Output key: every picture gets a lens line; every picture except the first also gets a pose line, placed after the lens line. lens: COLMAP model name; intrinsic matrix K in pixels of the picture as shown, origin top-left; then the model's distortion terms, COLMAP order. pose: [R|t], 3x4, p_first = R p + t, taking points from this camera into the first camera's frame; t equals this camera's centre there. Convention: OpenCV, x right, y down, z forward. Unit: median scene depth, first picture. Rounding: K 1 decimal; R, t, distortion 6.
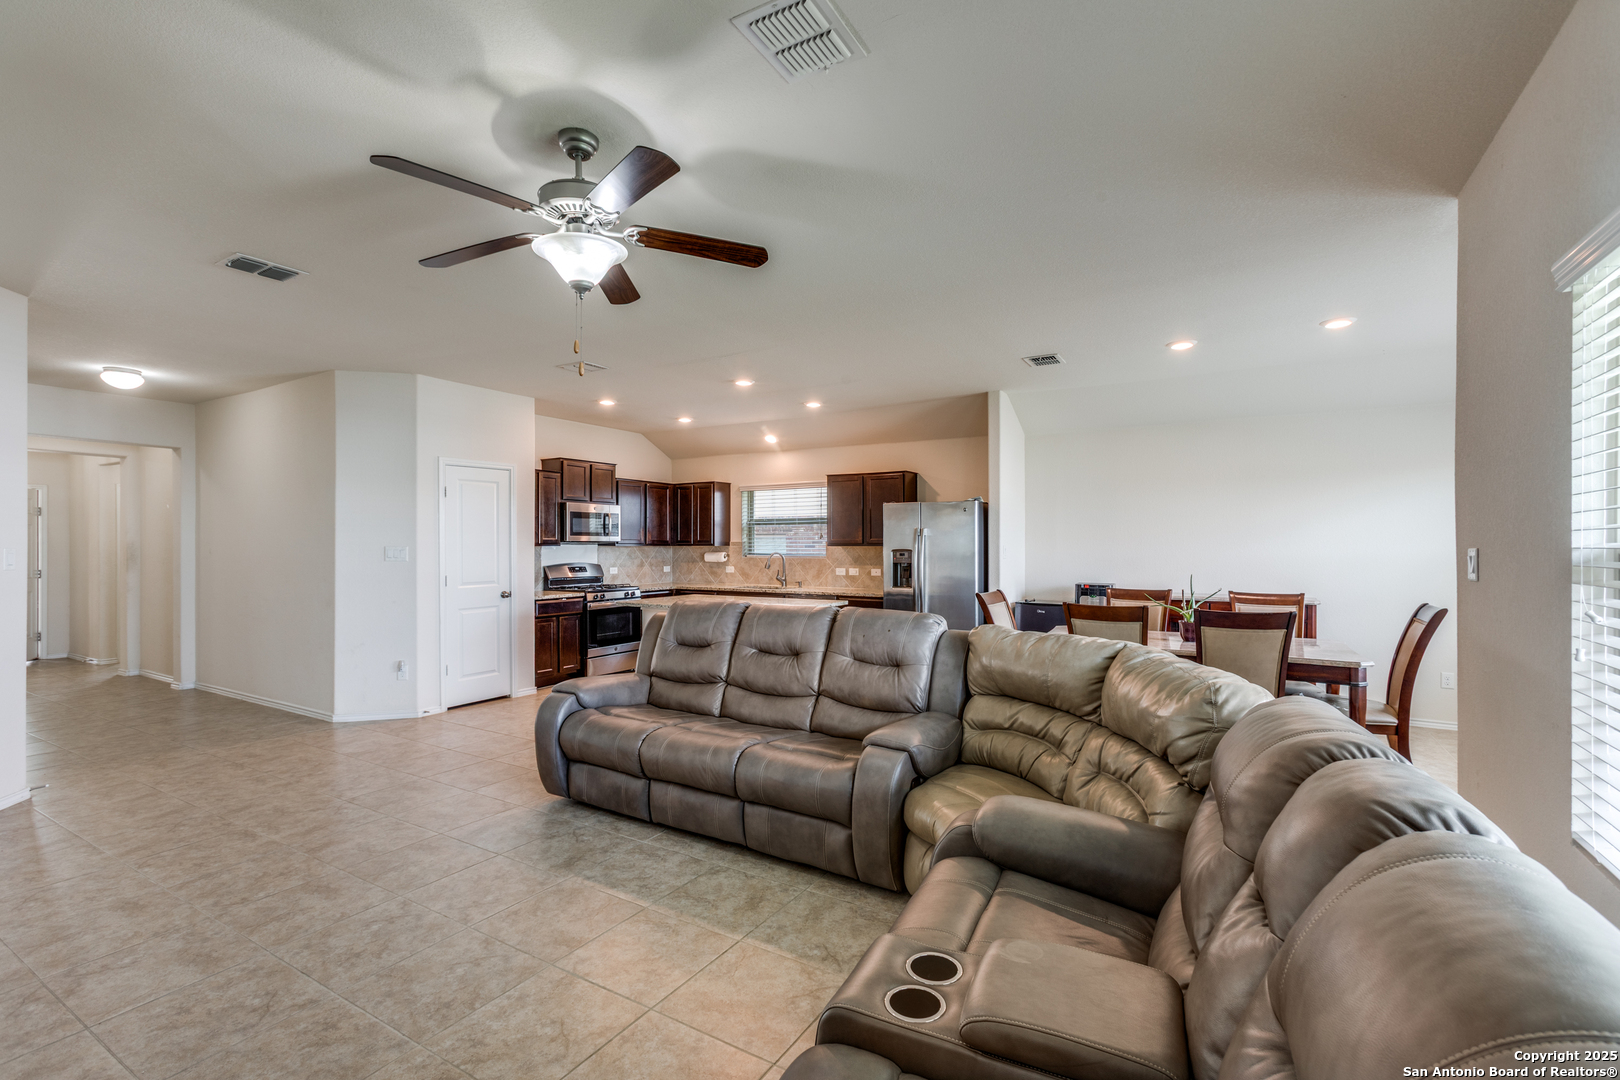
lens RADIAL K [[728.0, 0, 814.5], [0, 728.0, 539.6], [0, 0, 1]] dist [0.001439, 0.000203]
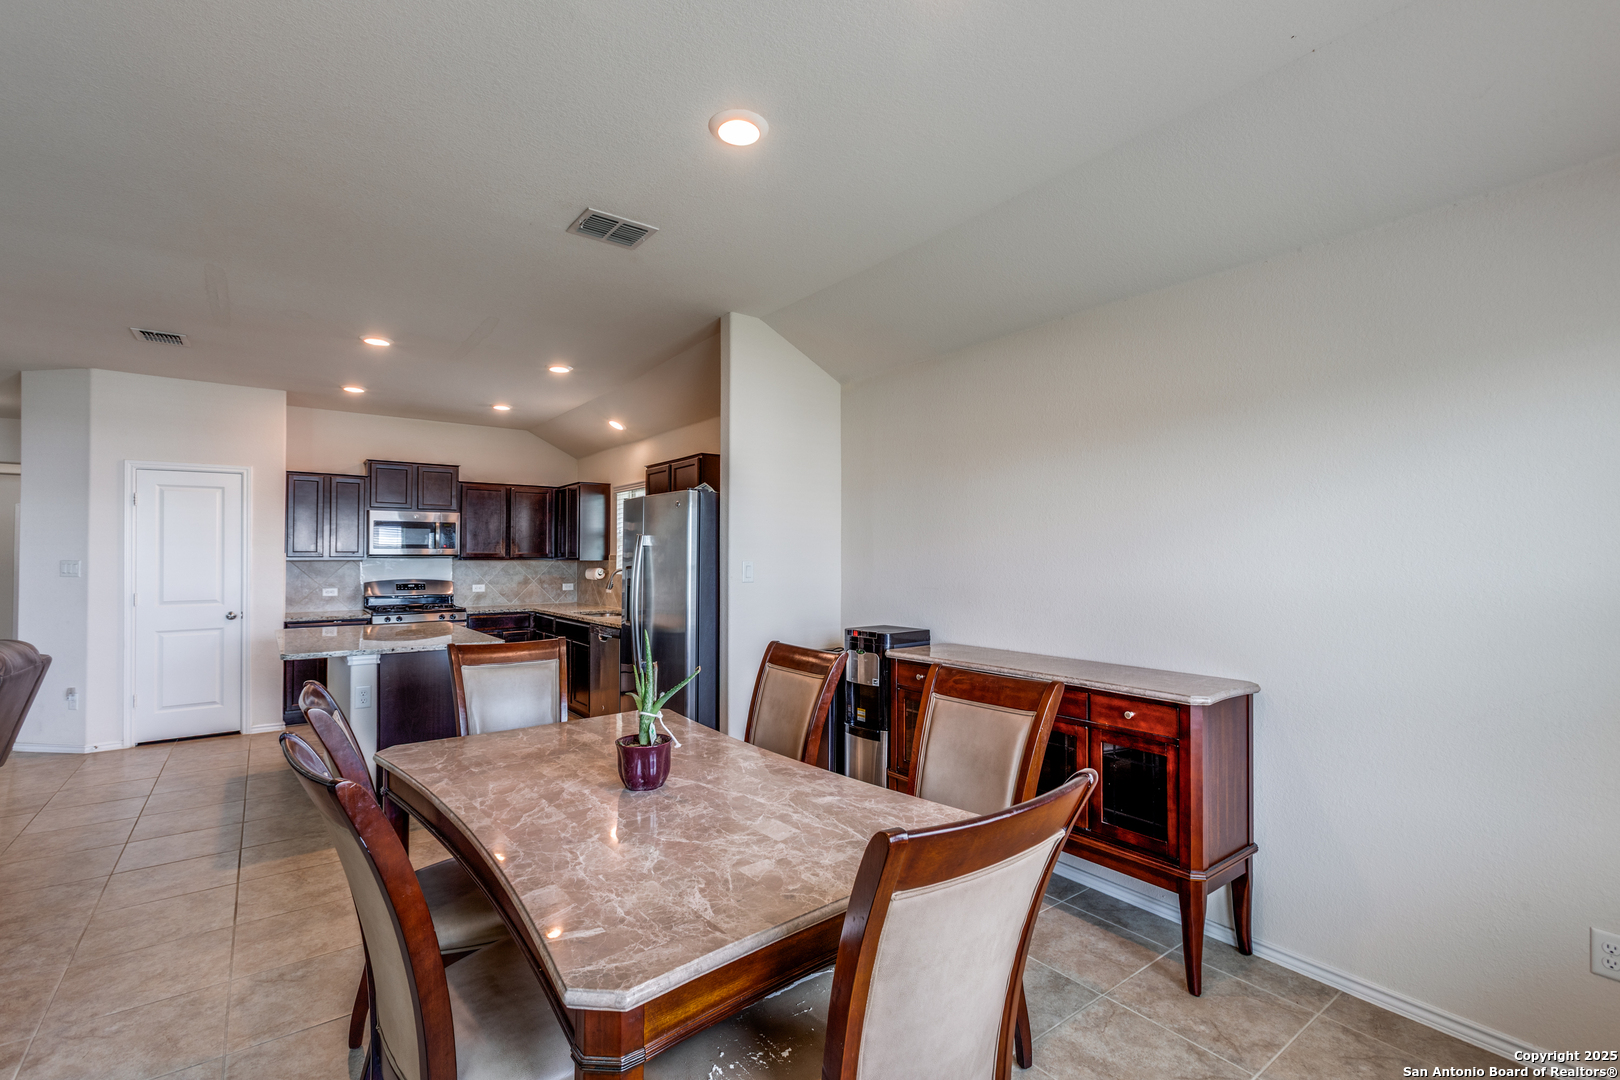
lens RADIAL K [[728.0, 0, 808.7], [0, 728.0, 547.0], [0, 0, 1]] dist [0.001439, 0.000203]
pose [[0.927461, -0.000567, -0.373920, 0.537066], [-0.002023, 0.999977, -0.006535, -0.002698], [0.373915, 0.006817, 0.927438, 0.442615]]
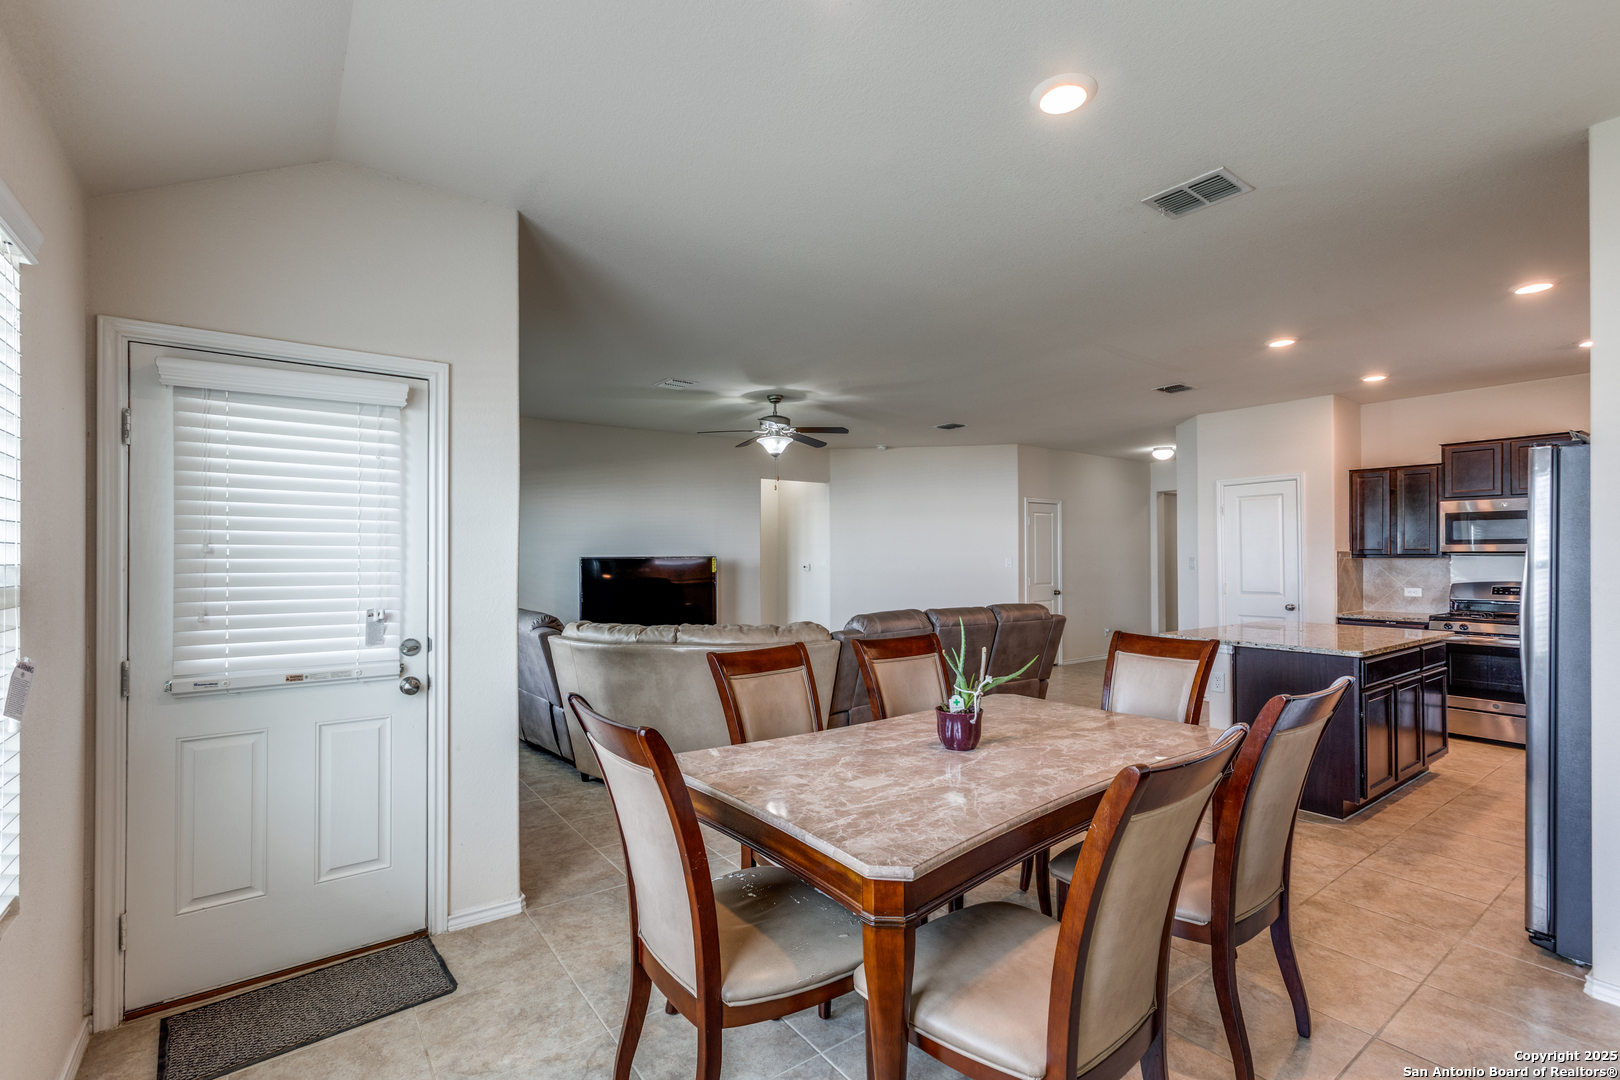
lens RADIAL K [[728.0, 0, 807.1], [0, 728.0, 549.8], [0, 0, 1]] dist [0.001439, 0.000203]
pose [[-0.383491, -0.003923, -0.923536, 0.719764], [0.009140, 0.999926, -0.008043, -0.000051], [0.923499, -0.011525, -0.383427, 0.767705]]
